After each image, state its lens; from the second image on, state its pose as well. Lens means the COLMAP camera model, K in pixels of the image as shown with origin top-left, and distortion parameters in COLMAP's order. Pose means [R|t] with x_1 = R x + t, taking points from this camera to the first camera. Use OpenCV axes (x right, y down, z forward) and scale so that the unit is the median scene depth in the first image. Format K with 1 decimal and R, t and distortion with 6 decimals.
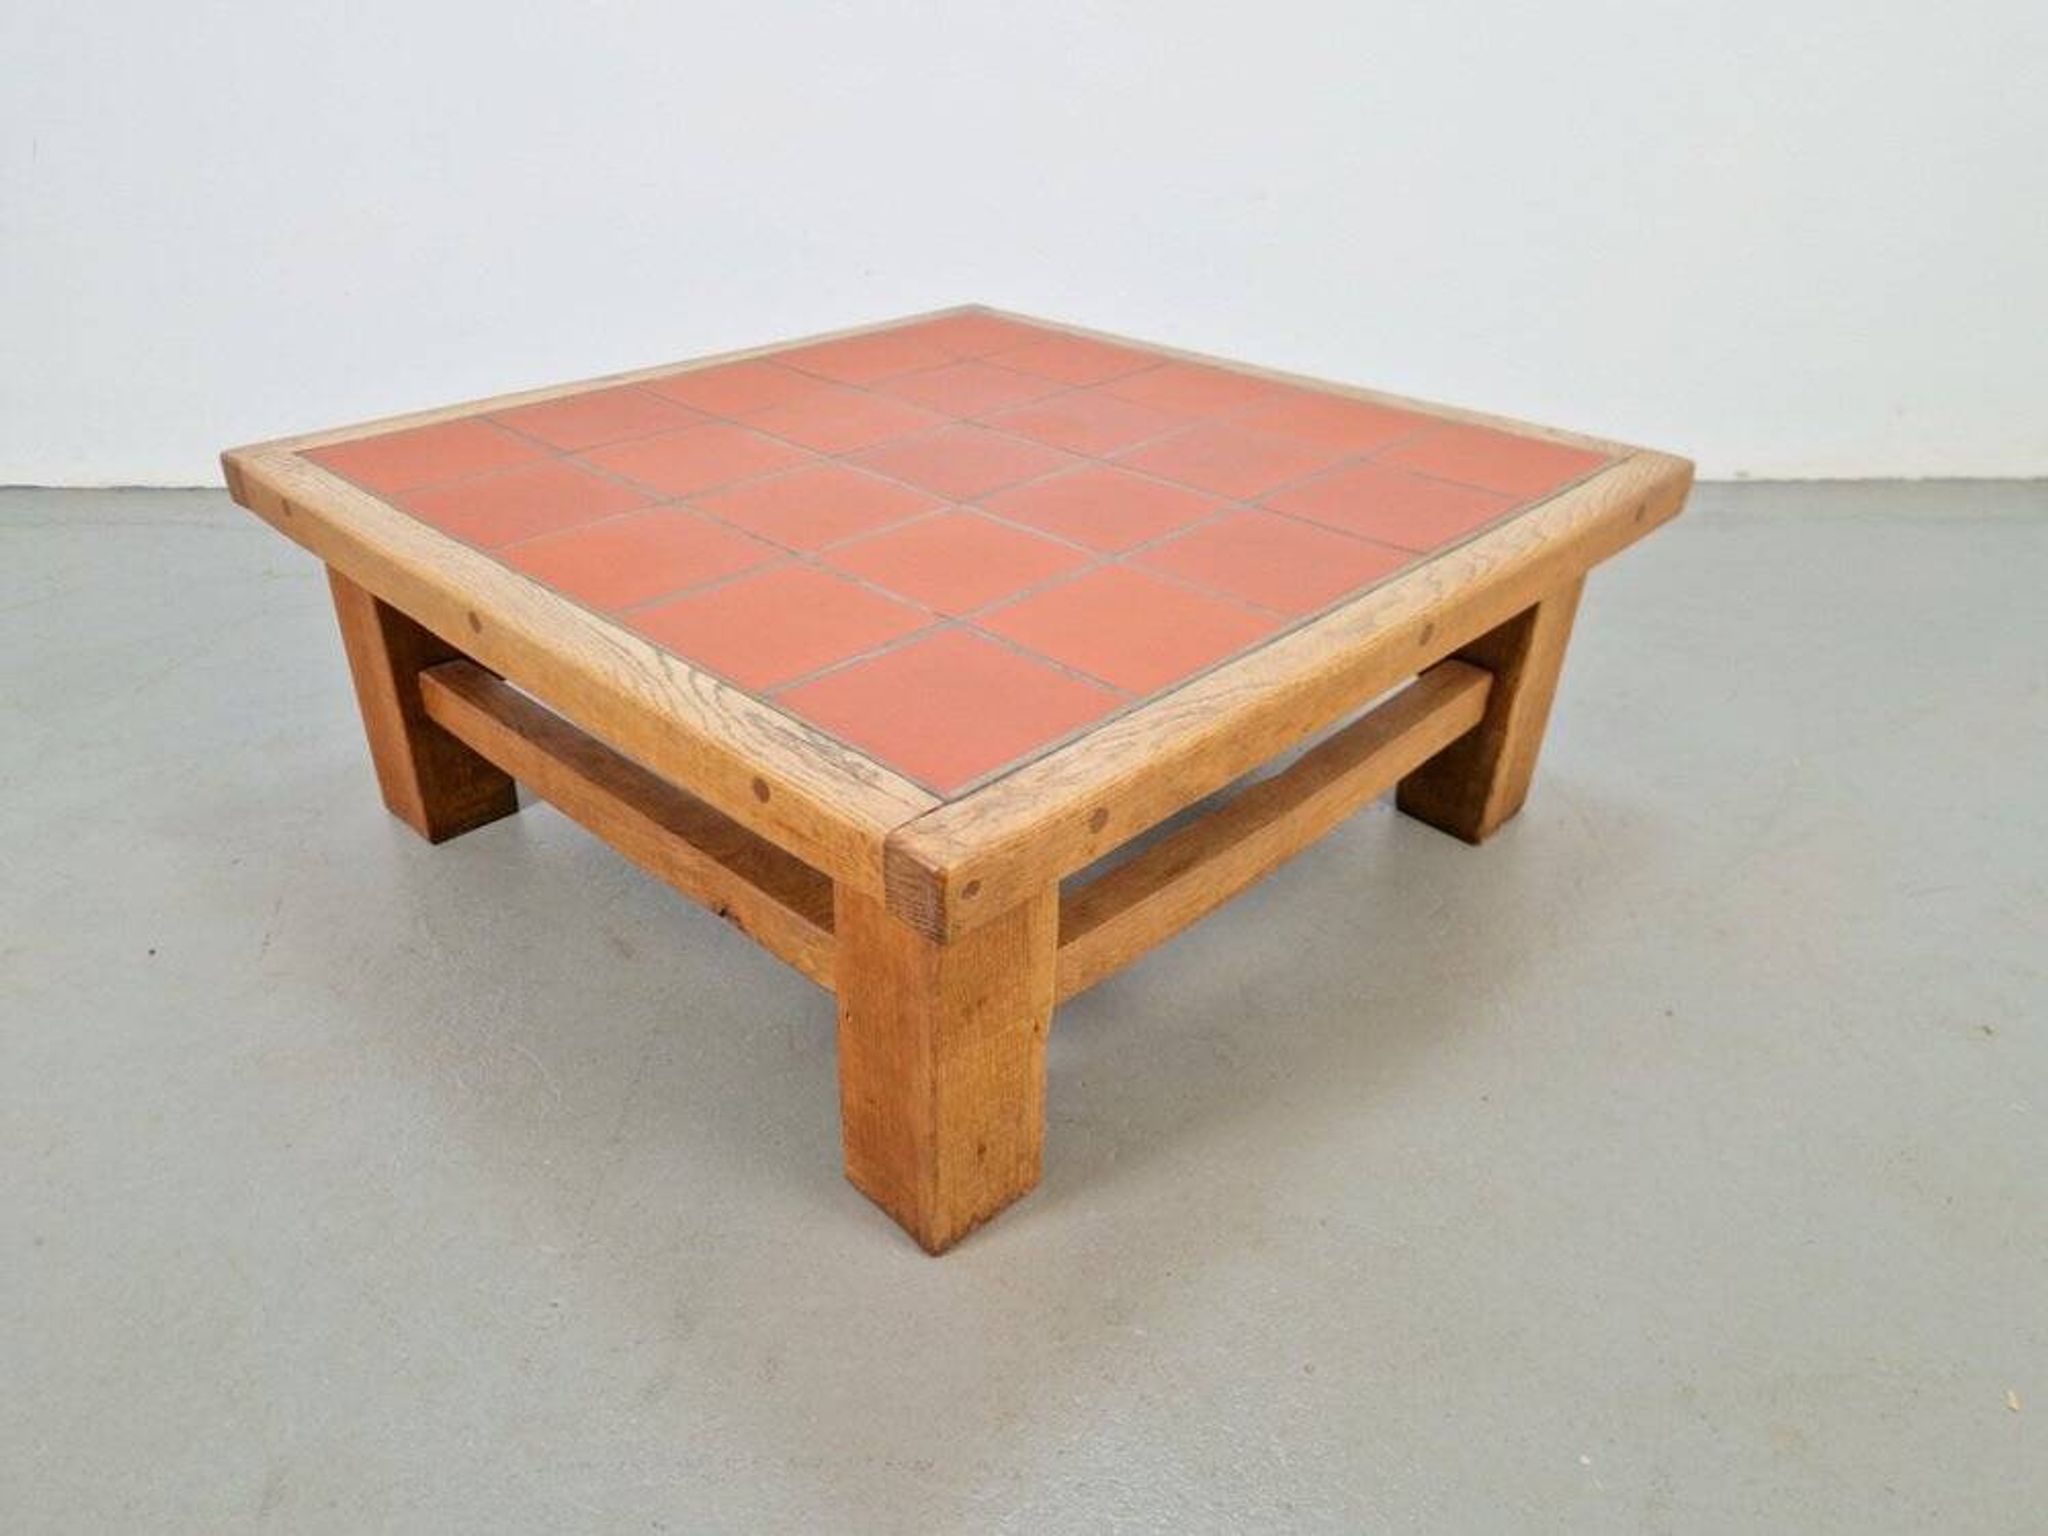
lens RADIAL K [[1367.8, 0, 997.4], [0, 1367.8, 777.3], [0, 0, 1]] dist [0.080985, -0.074013]
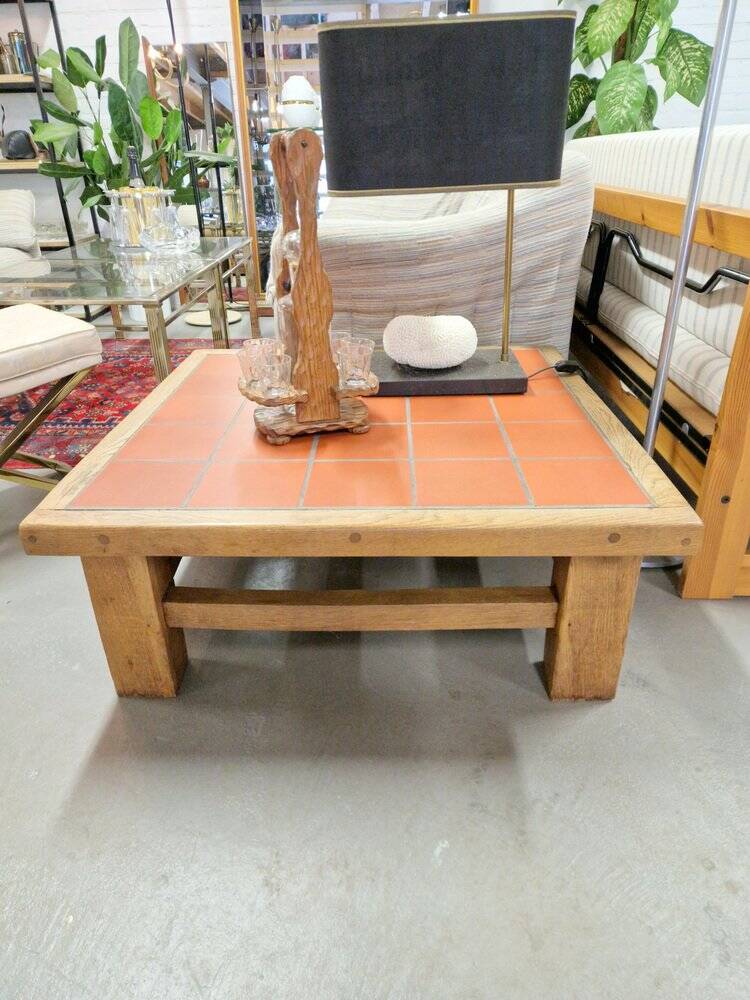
lens RADIAL K [[657.4, 0, 375.9], [0, 657.4, 496.2], [0, 0, 1]] dist [0.087070, -0.067971]
pose [[0.687690, 0.314938, -0.654138, 0.970398], [-0.350591, 0.933050, 0.080647, -0.256724], [0.635742, 0.173875, 0.752063, 0.324413]]
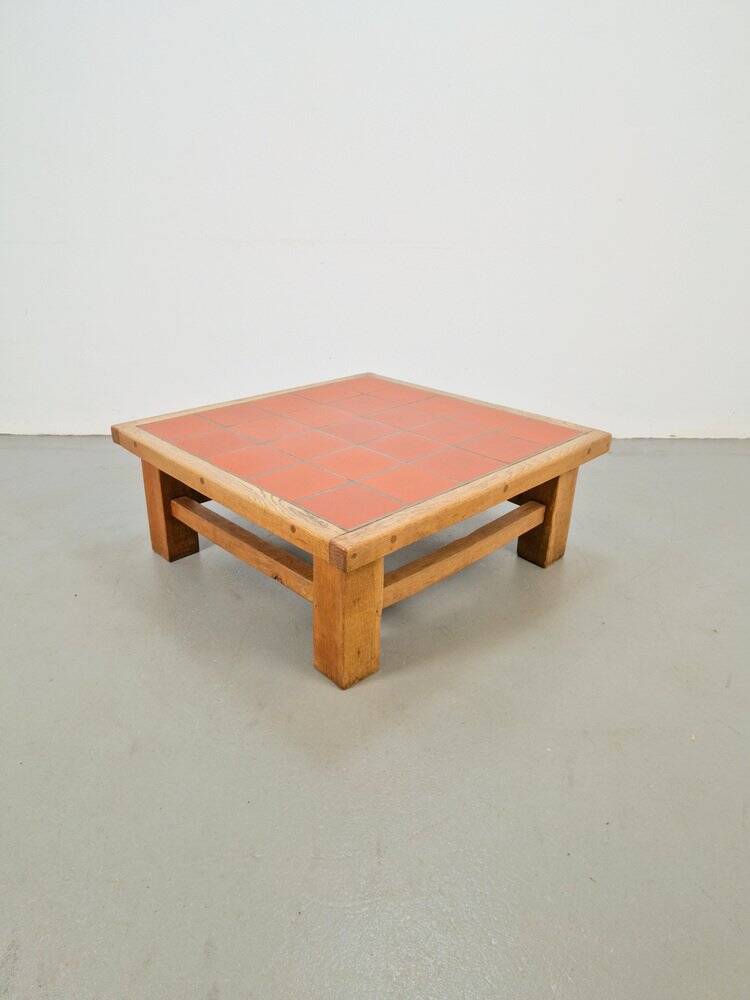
lens RADIAL K [[651.1, 0, 369.8], [0, 651.1, 484.9], [0, 0, 1]] dist [0.072324, -0.002198]
pose [[0.999551, 0.012238, -0.027367, 0.047952], [-0.015683, 0.991460, -0.129466, 0.087946], [0.025549, 0.129837, 0.991206, -0.490359]]
